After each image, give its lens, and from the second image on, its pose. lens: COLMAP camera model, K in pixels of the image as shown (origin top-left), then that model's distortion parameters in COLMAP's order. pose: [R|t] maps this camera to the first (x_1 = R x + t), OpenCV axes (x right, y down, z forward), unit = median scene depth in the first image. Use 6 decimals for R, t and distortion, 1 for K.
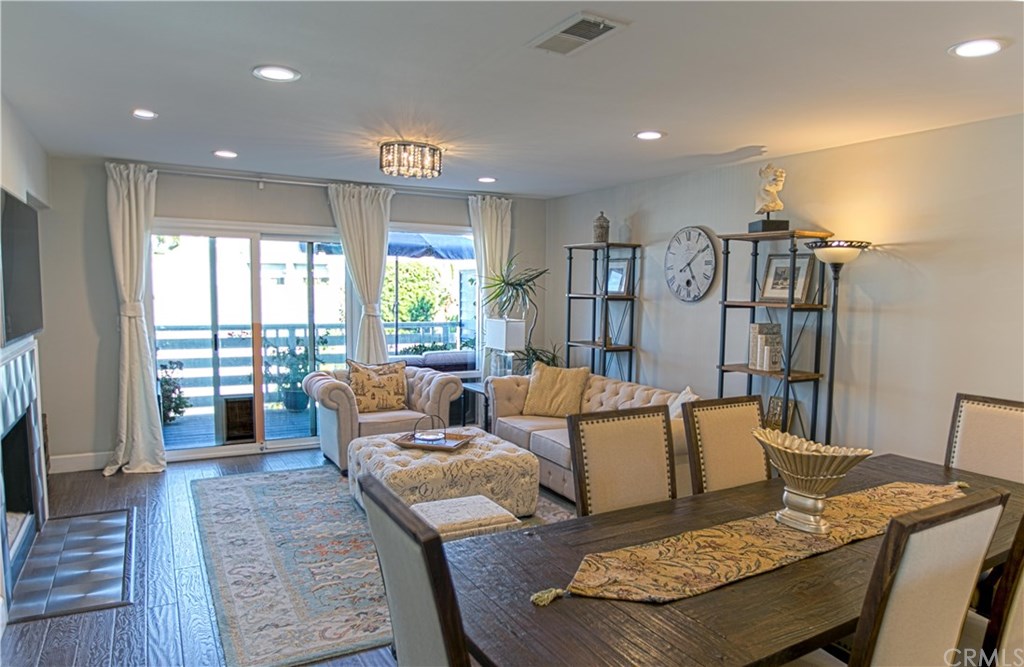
lens RADIAL K [[674.3, 0, 559.8], [0, 674.3, 350.7], [0, 0, 1]] dist [-0.063118, 0.001742]
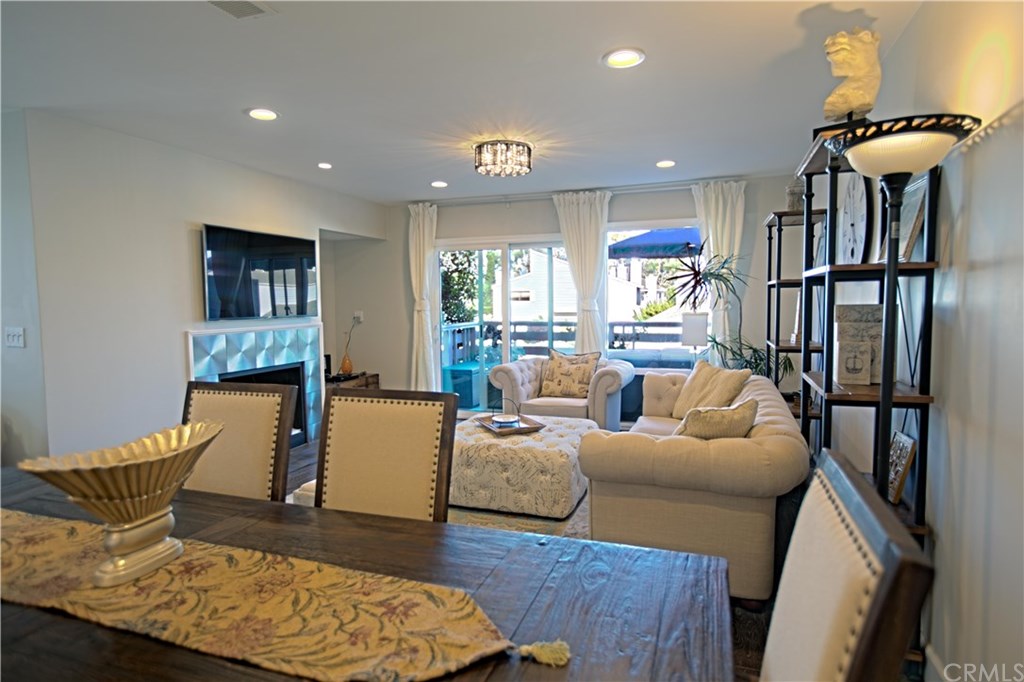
lens RADIAL K [[570.2, 0, 512.0], [0, 570.2, 341.0], [0, 0, 1]] dist [-0.003183, -0.000350]
pose [[0.631810, 0.028453, -0.774601, 0.518279], [-0.049449, 0.998770, -0.003646, 0.009629], [0.773544, 0.040607, 0.632440, 0.460145]]
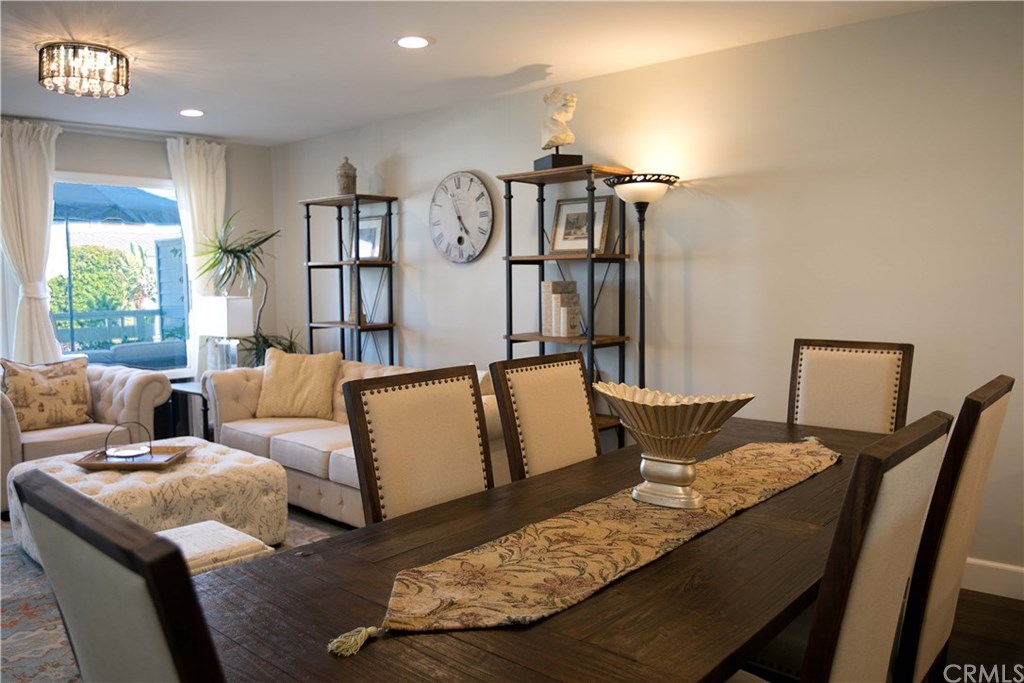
lens RADIAL K [[773.3, 0, 512.0], [0, 773.3, 341.5], [0, 0, 1]] dist [-0.031321, -0.059649]
pose [[0.957779, -0.049989, 0.283127, -0.026197], [0.053426, 0.998562, -0.004428, 0.036902], [-0.282498, 0.019367, 0.959072, 0.098534]]
